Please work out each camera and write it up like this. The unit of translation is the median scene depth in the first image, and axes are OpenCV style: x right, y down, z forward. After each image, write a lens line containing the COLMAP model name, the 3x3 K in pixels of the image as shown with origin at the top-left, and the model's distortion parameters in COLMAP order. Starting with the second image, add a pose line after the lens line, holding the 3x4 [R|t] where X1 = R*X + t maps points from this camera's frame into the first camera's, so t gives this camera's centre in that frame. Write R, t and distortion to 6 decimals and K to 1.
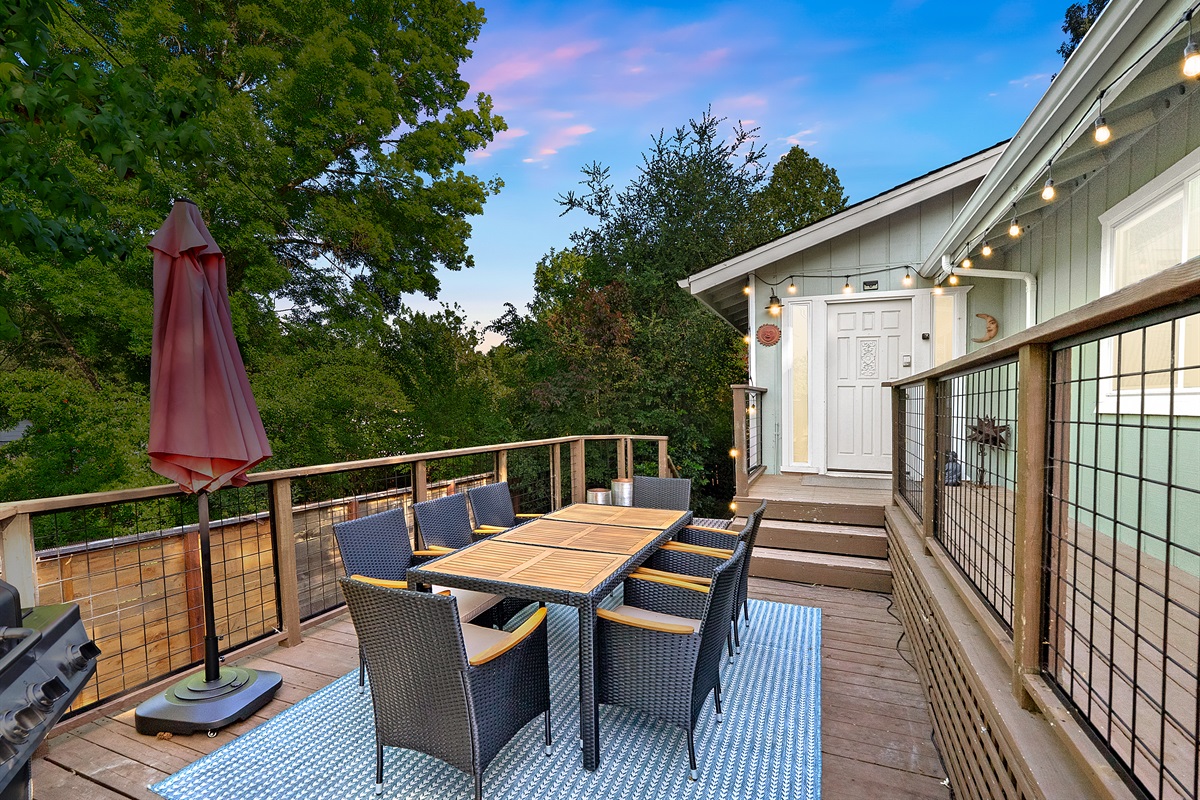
lens RADIAL K [[563.8, 0, 600.0], [0, 563.8, 400.0], [0, 0, 1]] dist [0.000229, 0.000186]
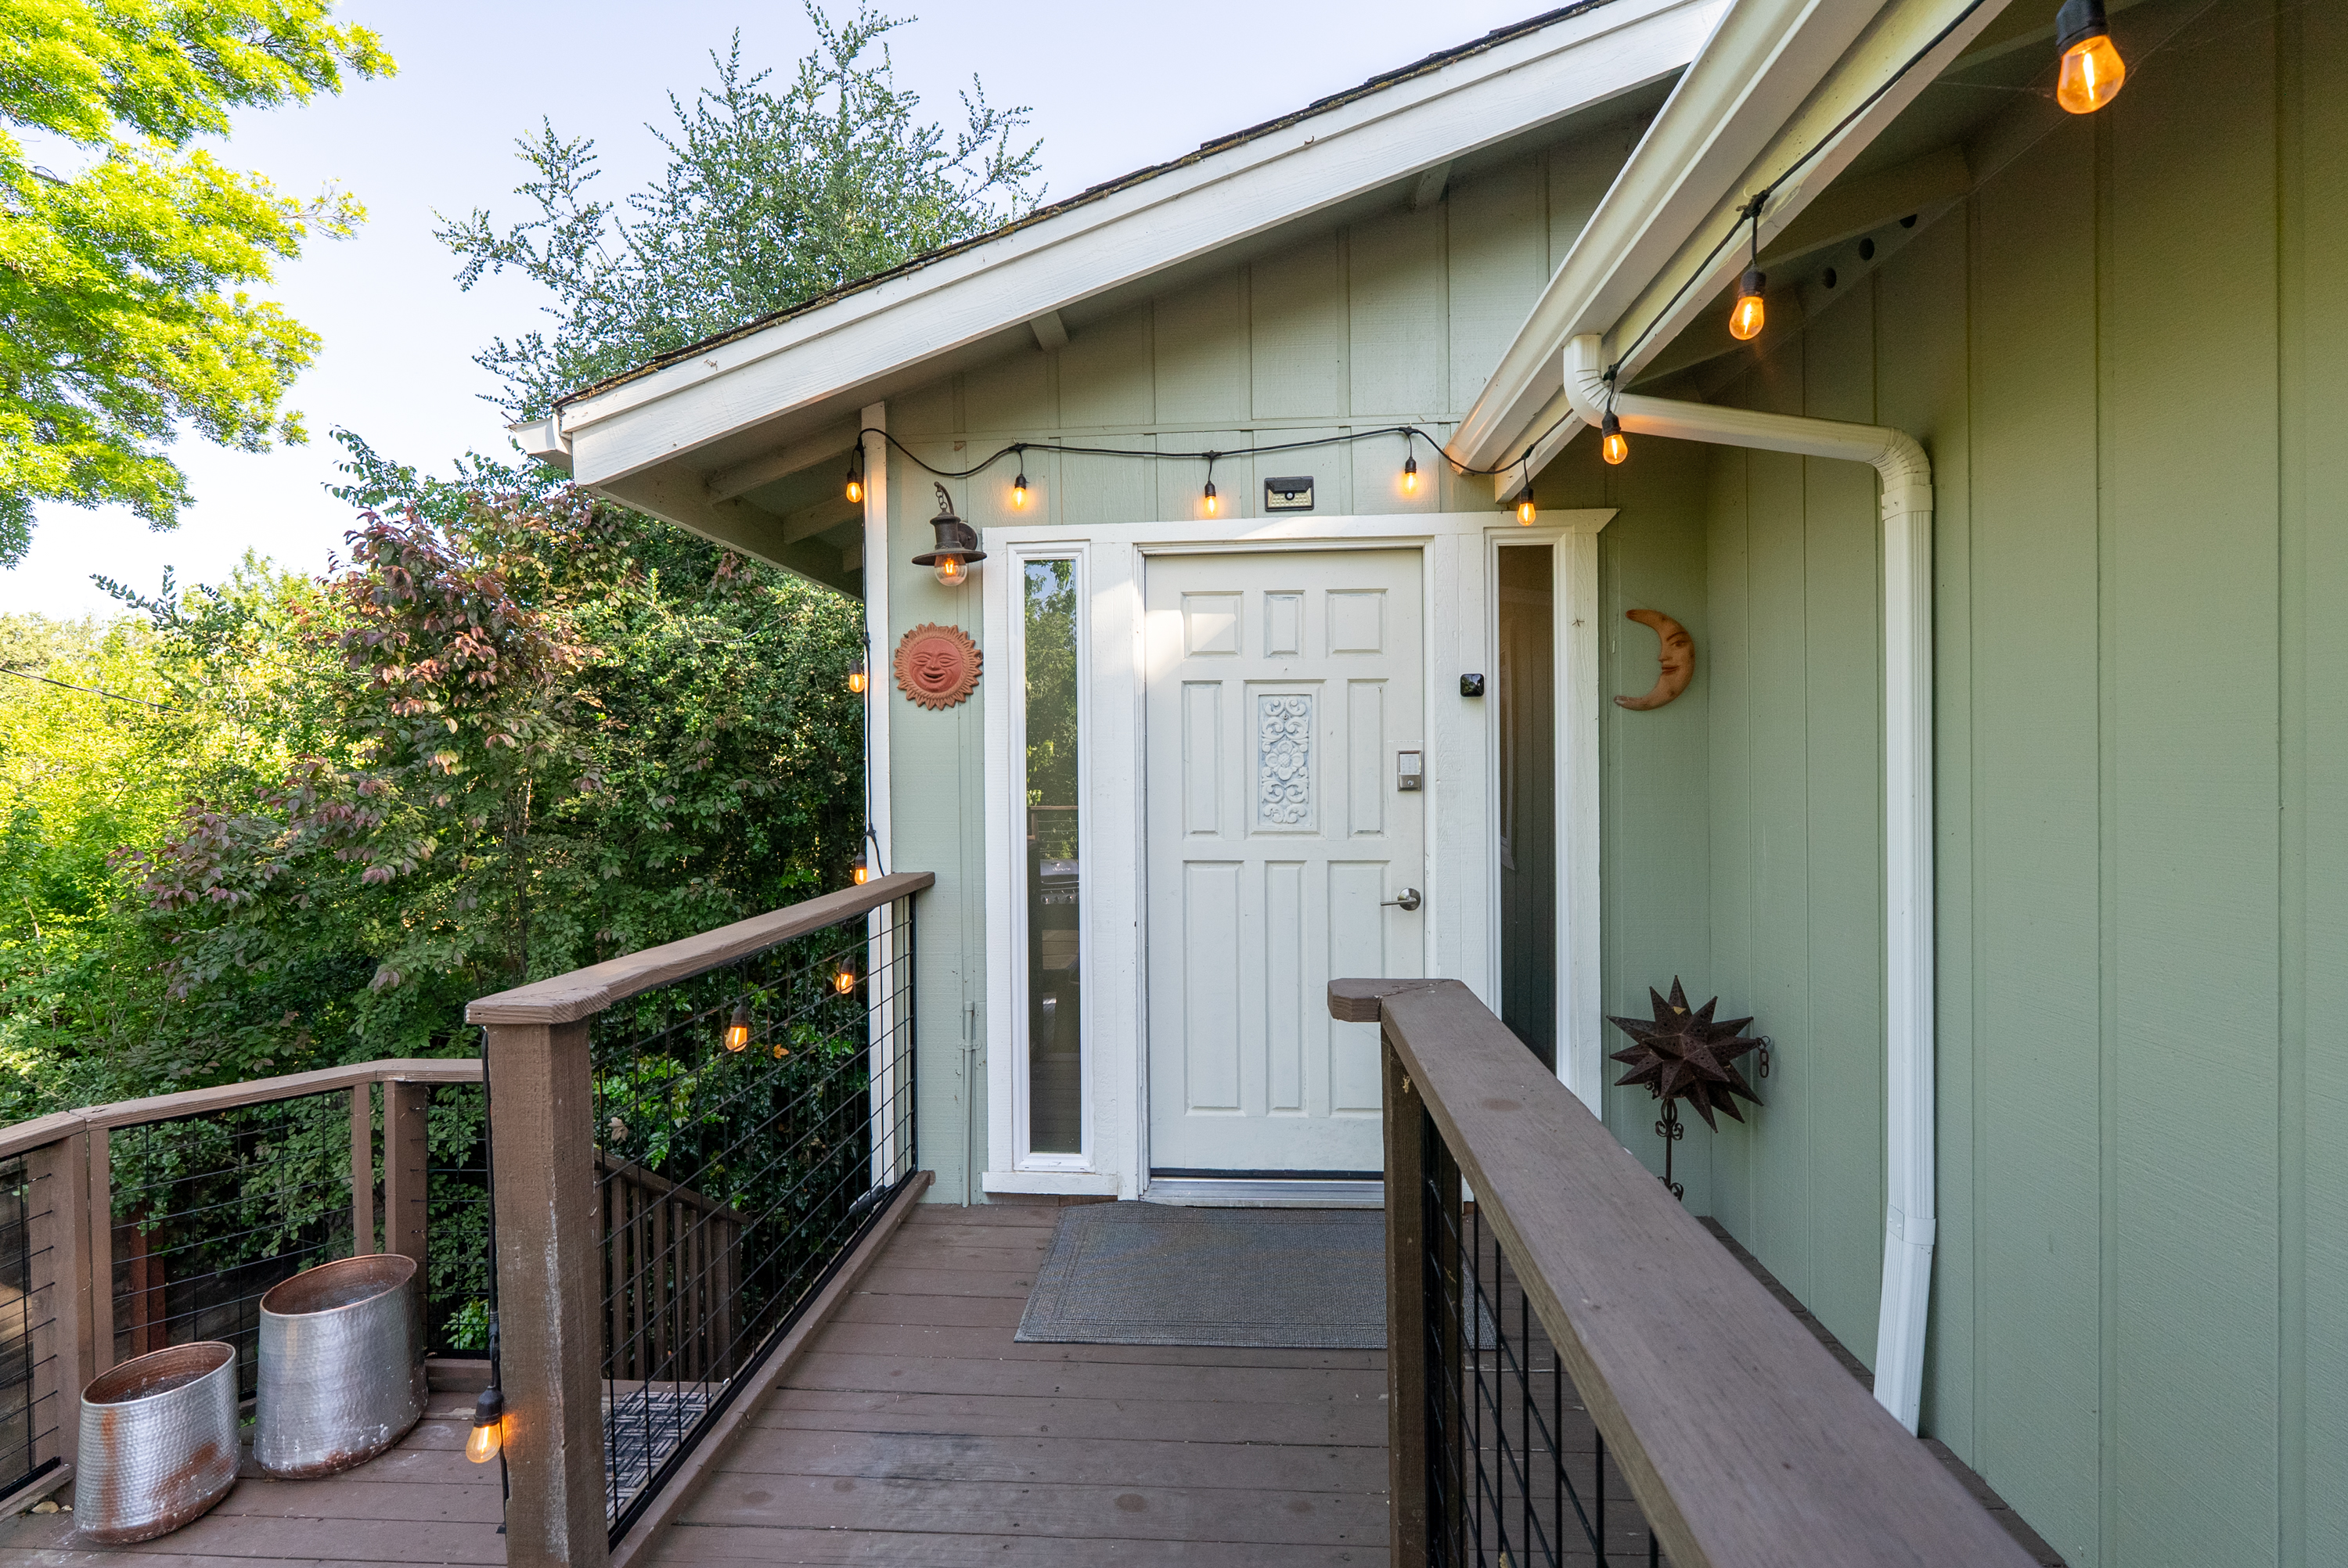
lens RADIAL K [[1050.2, 0, 1174.0], [0, 1050.2, 784.0], [0, 0, 1]] dist [-0.004285, -0.000031]
pose [[0.950156, -0.019990, 0.311134, 0.257410], [0.013471, 0.999643, 0.023086, -0.072646], [-0.311484, -0.017744, 0.950086, 0.514635]]
